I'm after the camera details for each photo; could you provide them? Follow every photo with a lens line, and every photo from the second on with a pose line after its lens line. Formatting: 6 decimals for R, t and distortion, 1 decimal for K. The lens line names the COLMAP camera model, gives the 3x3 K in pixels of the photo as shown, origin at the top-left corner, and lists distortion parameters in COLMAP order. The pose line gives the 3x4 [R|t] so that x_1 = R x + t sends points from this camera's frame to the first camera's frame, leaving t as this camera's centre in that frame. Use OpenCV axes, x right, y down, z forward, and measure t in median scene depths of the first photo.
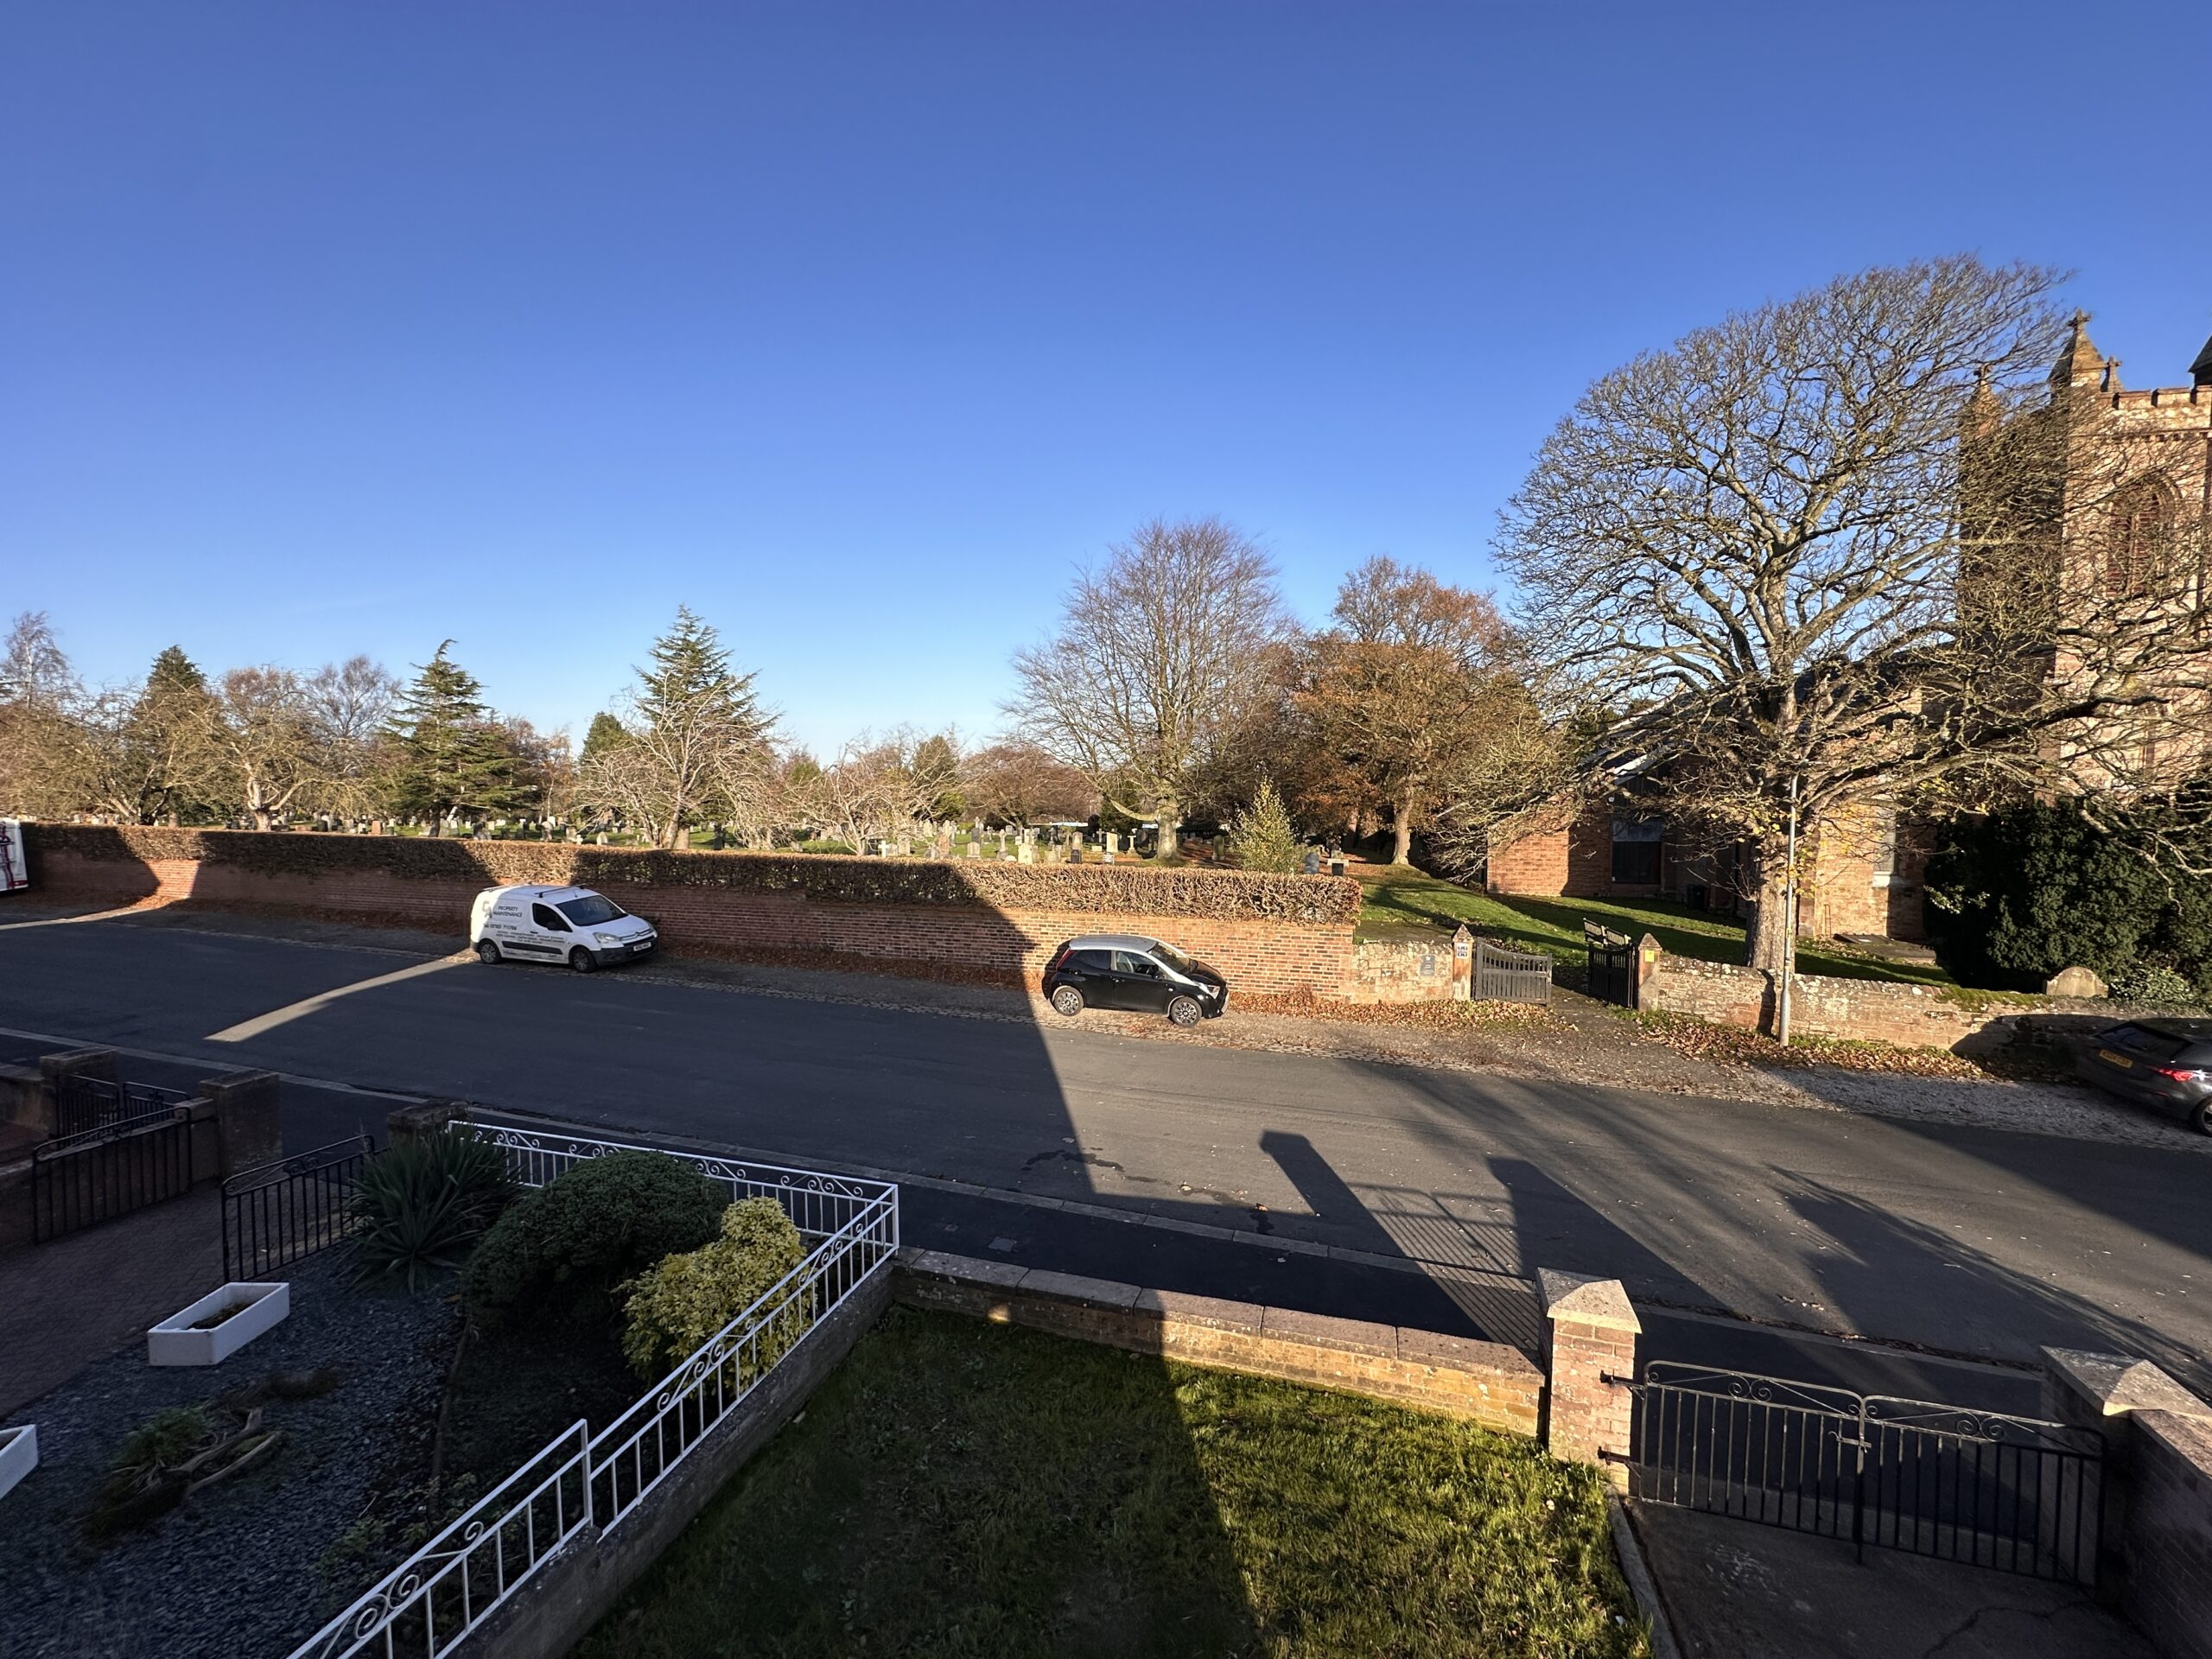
lens RADIAL K [[884.1, 0, 1102.4], [0, 884.1, 832.7], [0, 0, 1]] dist [-0.007386, 0.000970]
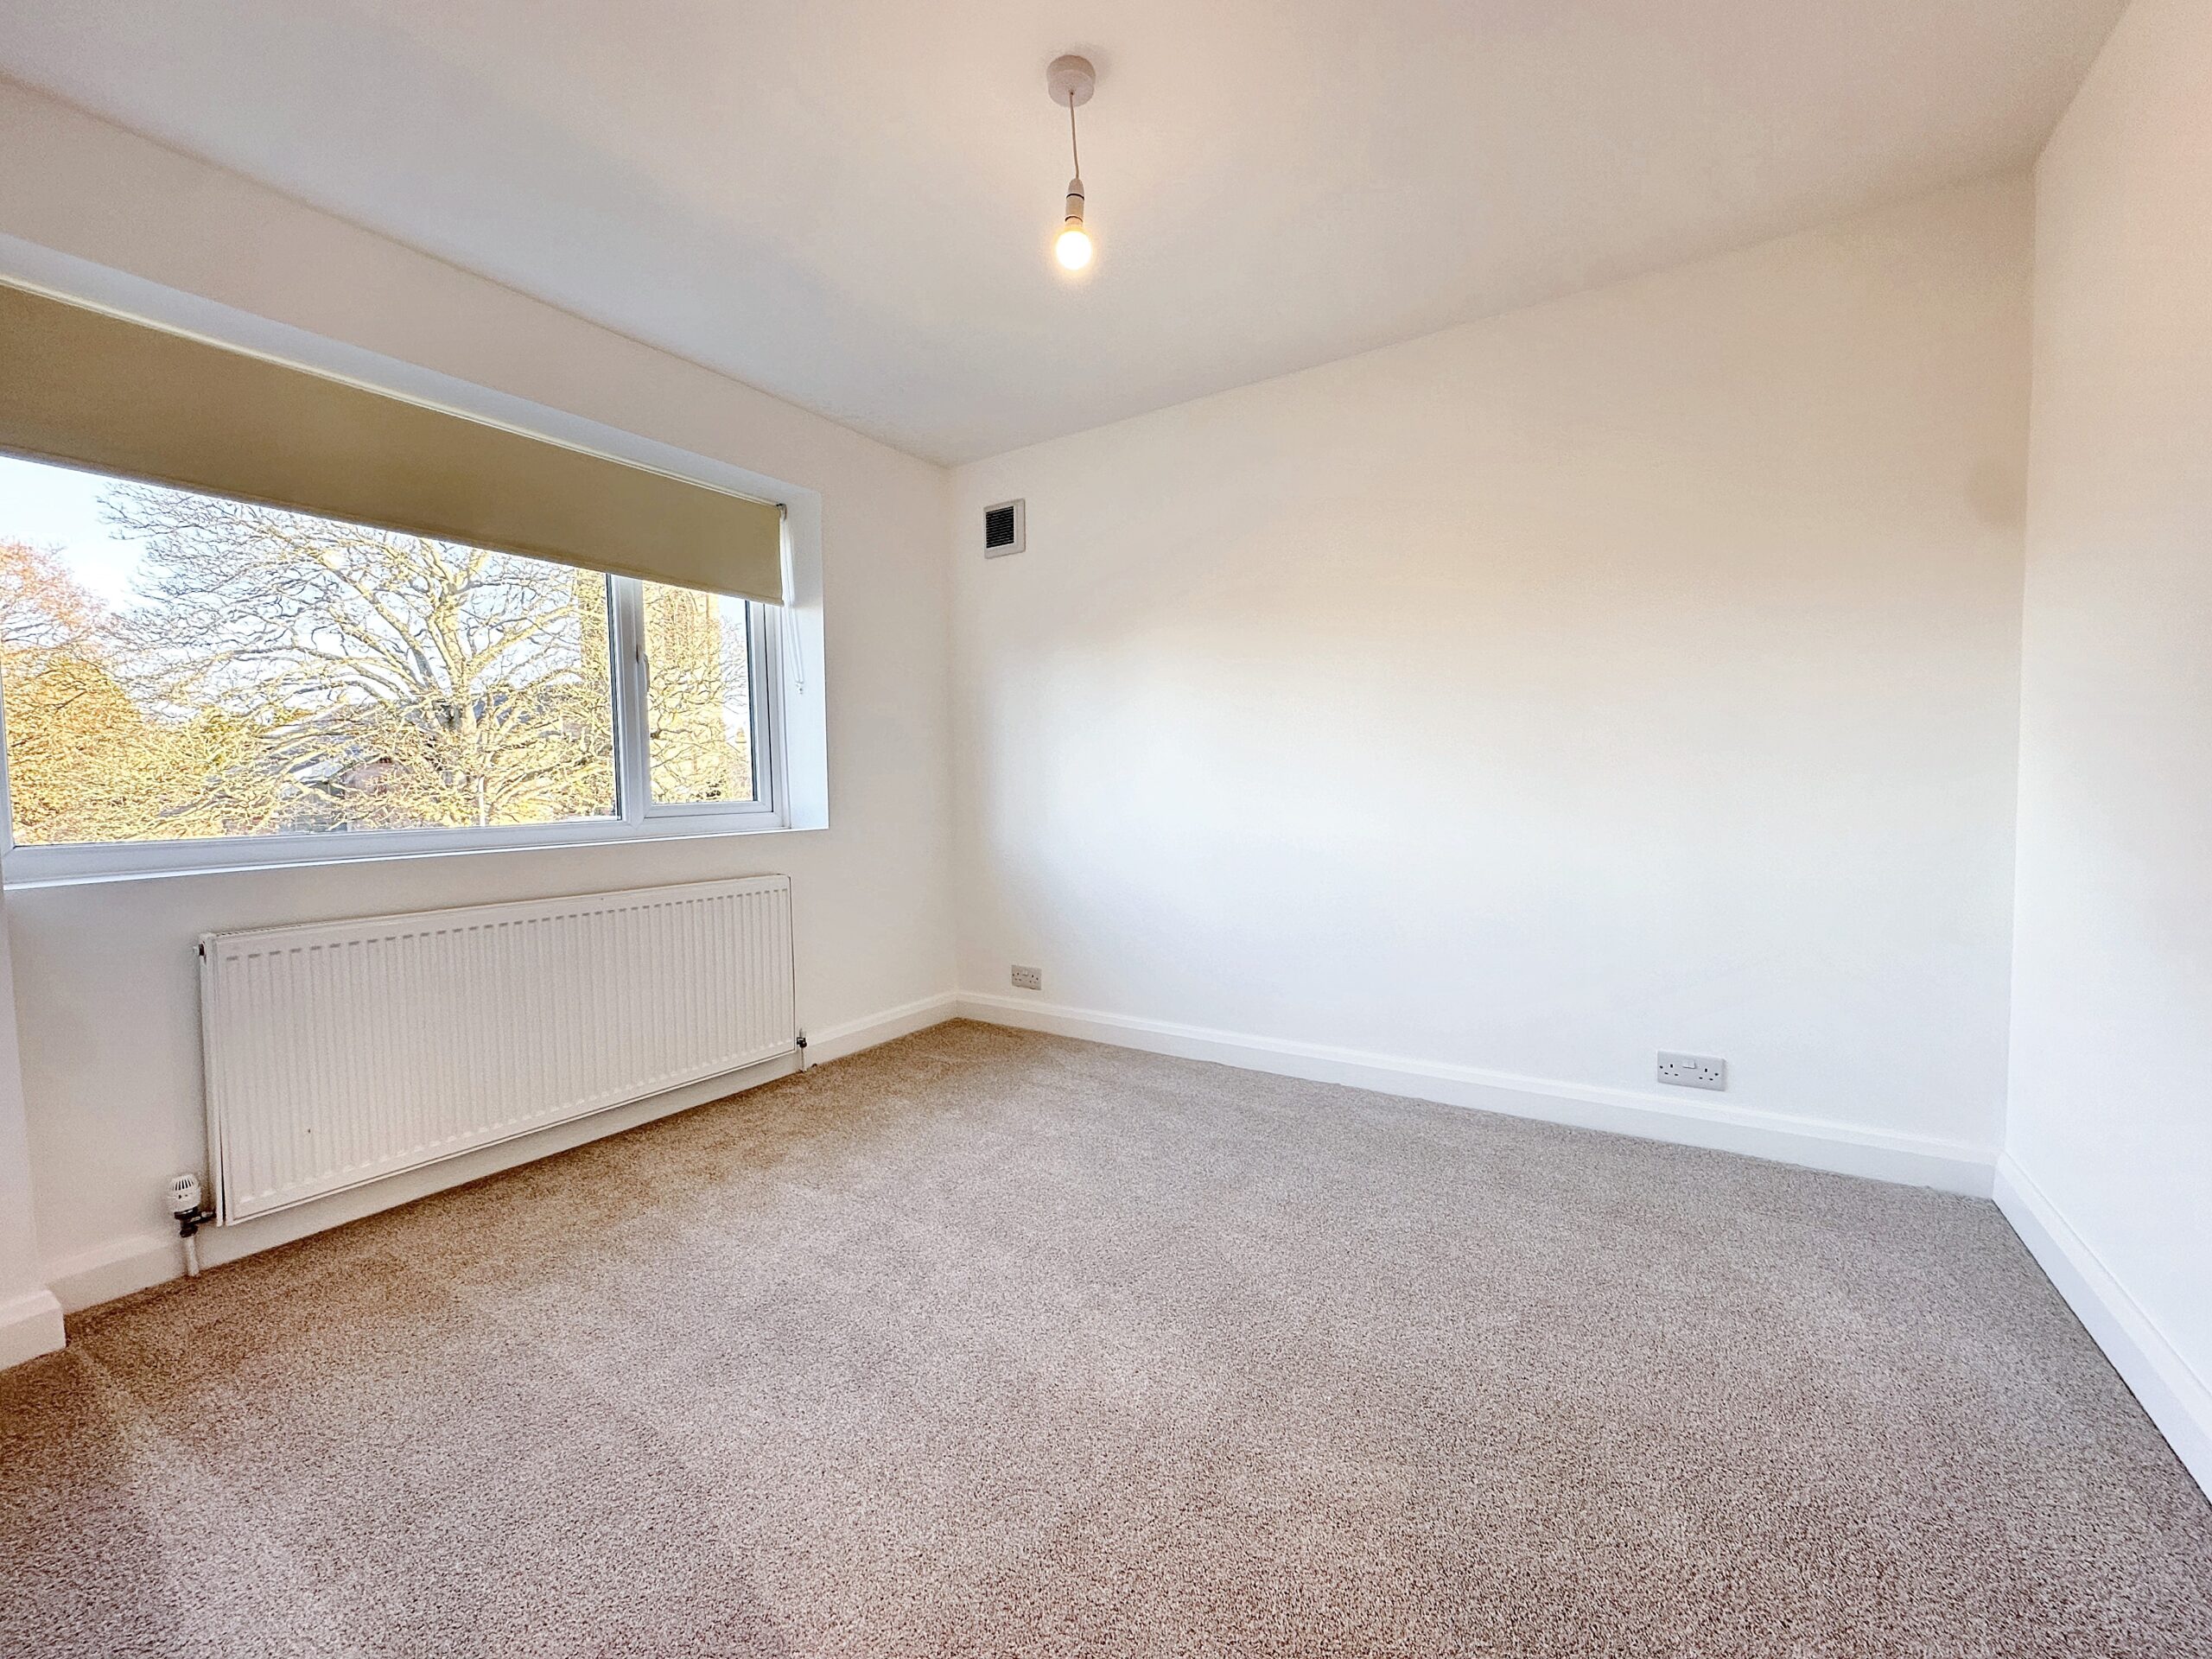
lens RADIAL K [[884.1, 0, 1118.9], [0, 884.1, 824.4], [0, 0, 1]] dist [-0.007386, 0.000970]
pose [[0.258778, -0.047343, 0.964776, -0.154324], [0.073011, 0.996900, 0.029336, 0.026130], [-0.963174, 0.062848, 0.261432, -0.155702]]
